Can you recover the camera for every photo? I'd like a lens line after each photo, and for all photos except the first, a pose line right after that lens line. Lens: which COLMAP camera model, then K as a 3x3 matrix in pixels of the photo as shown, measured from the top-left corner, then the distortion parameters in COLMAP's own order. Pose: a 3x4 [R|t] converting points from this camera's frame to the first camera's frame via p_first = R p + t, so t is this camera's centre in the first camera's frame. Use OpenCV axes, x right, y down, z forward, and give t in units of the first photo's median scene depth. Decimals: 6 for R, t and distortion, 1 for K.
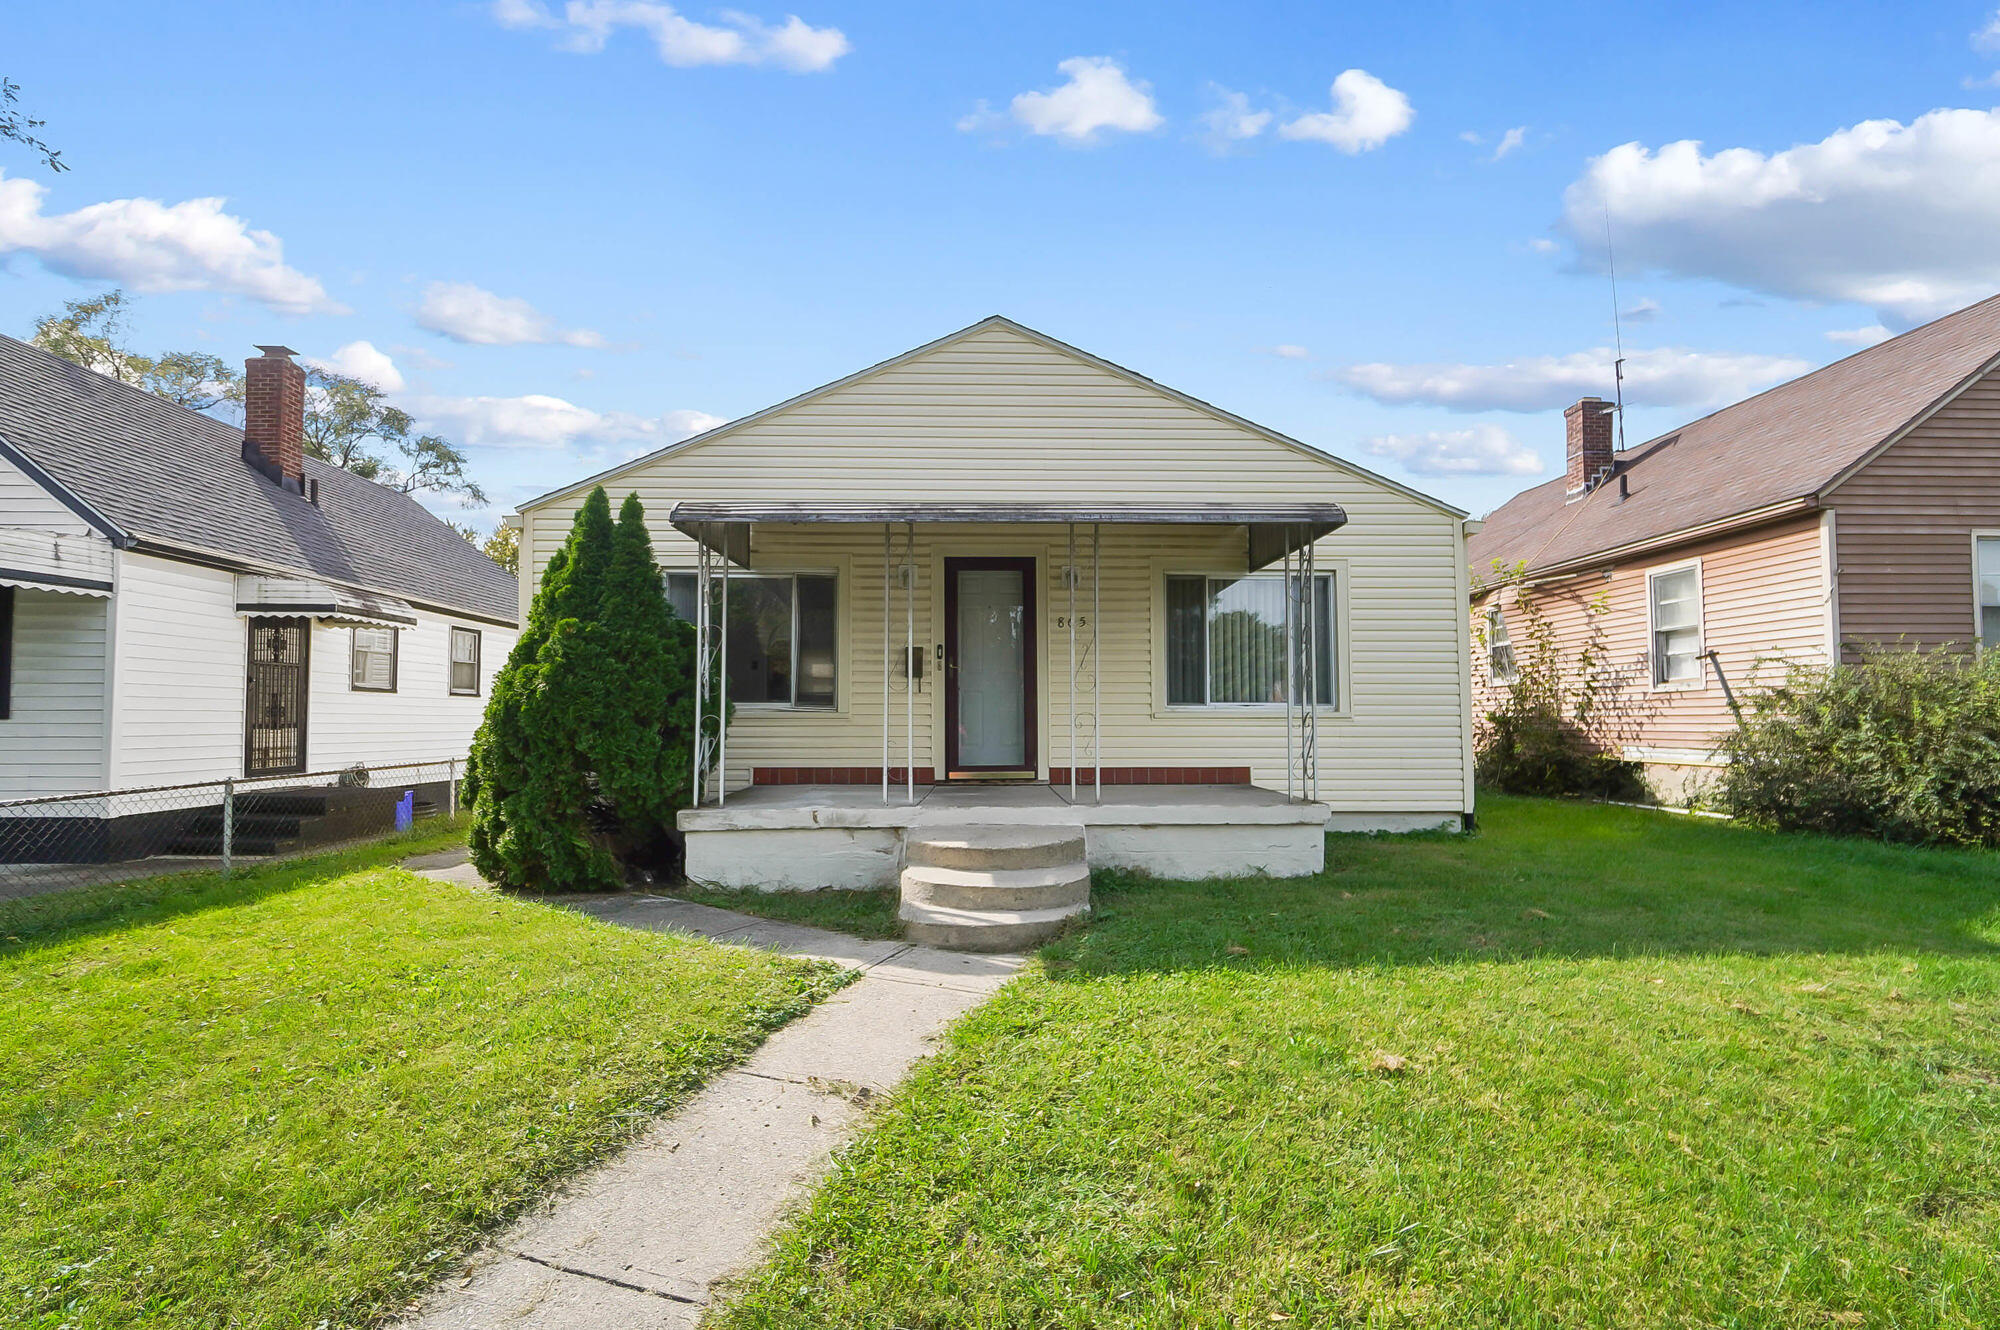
lens RADIAL K [[834.4, 0, 1000.0], [0, 834.4, 665.0], [0, 0, 1]] dist [0.036283, 0.000018]
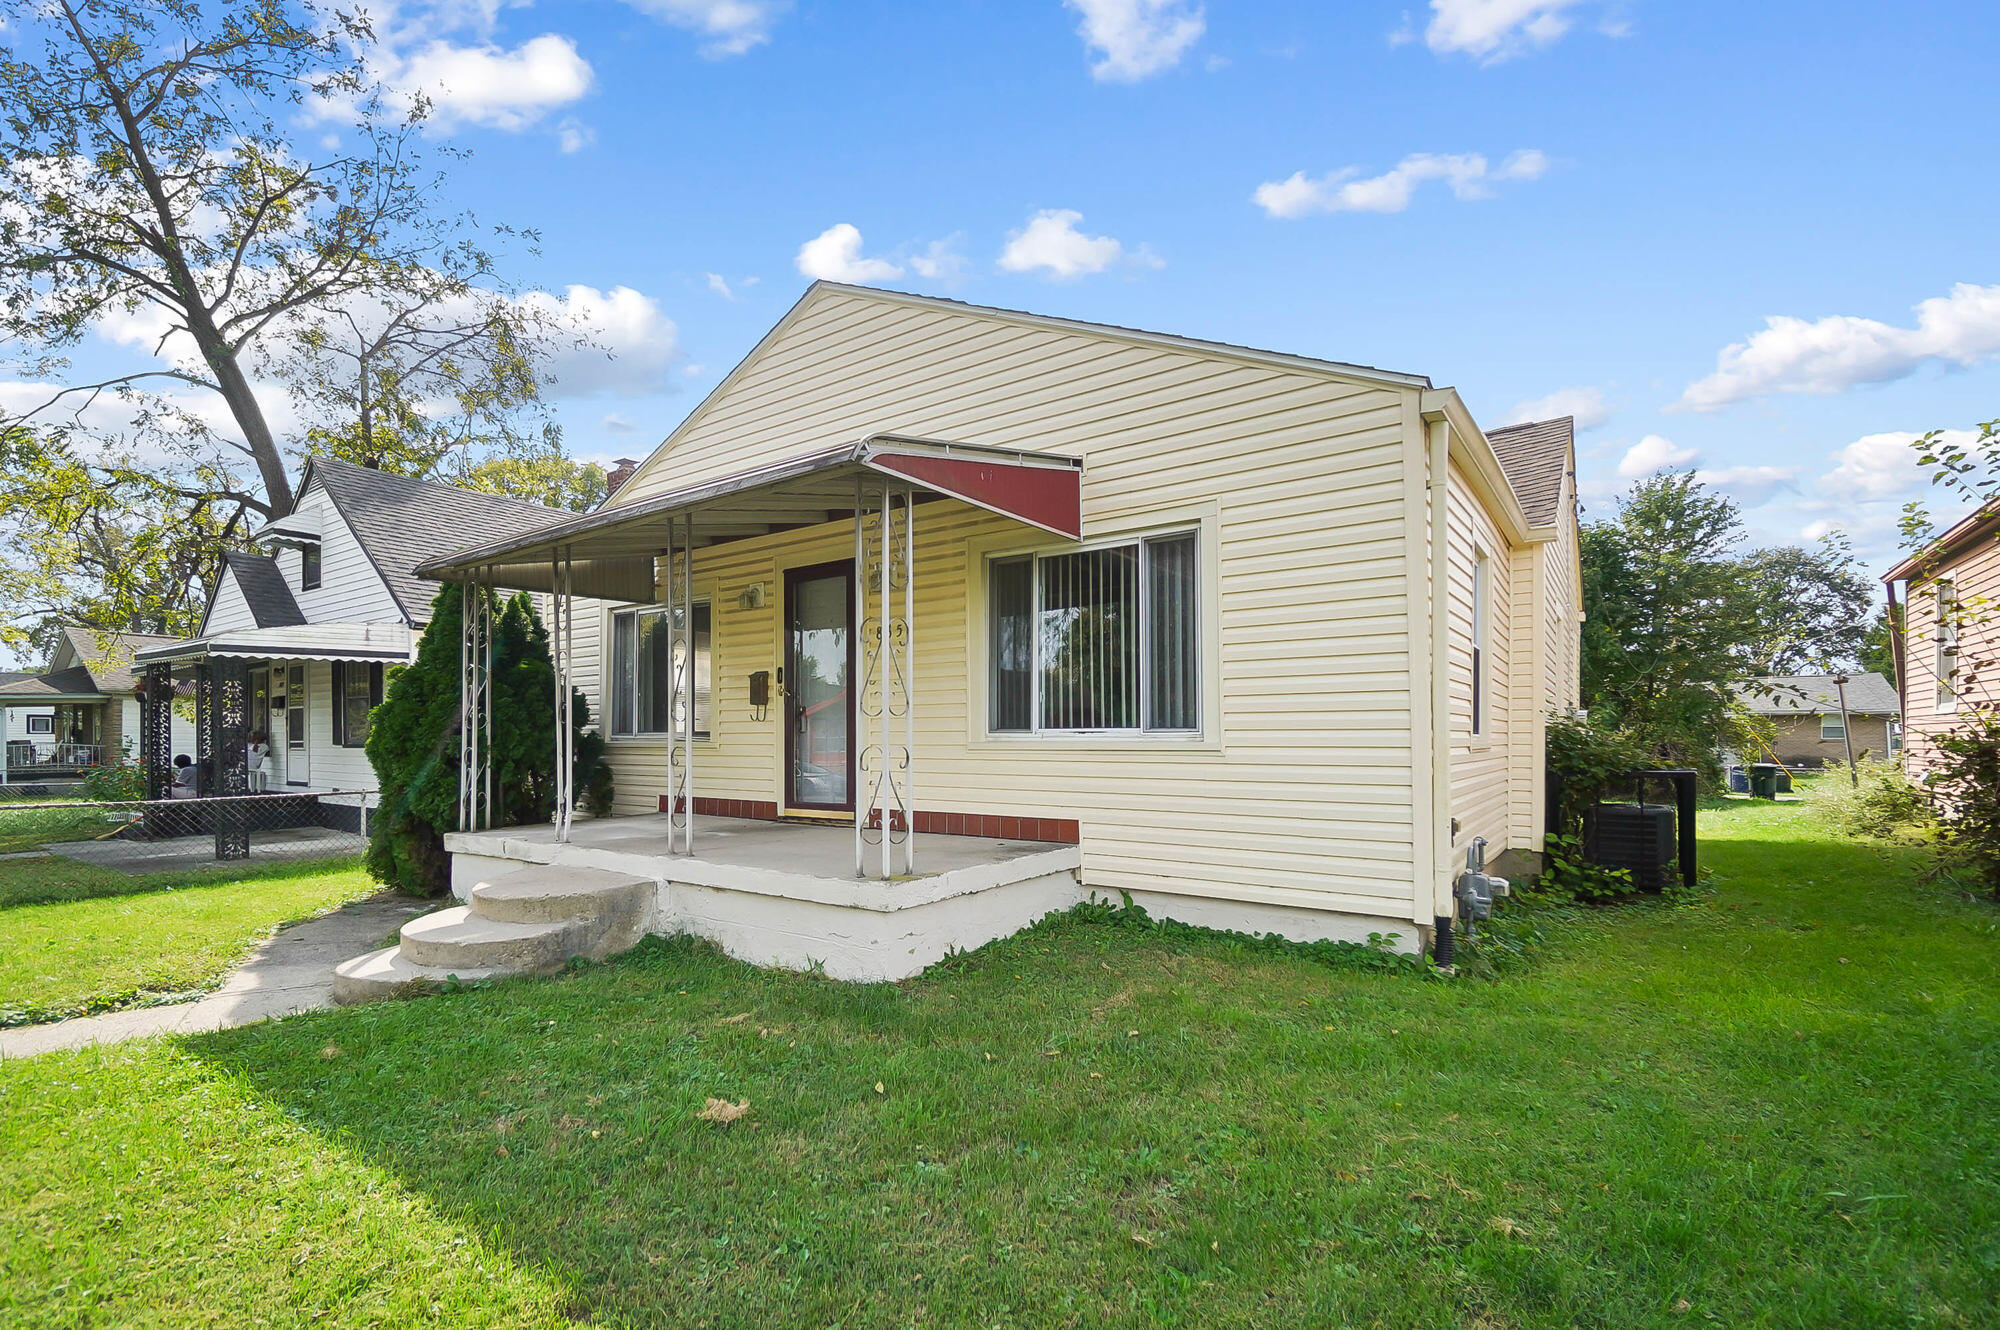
lens RADIAL K [[862.8, 0, 1001.8], [0, 862.8, 691.0], [0, 0, 1]] dist [0.029246, 0.000034]
pose [[0.811399, -0.032132, -0.583609, 0.677789], [0.036418, 0.999327, -0.004387, 0.014322], [0.583357, -0.017694, 0.812023, 0.379028]]
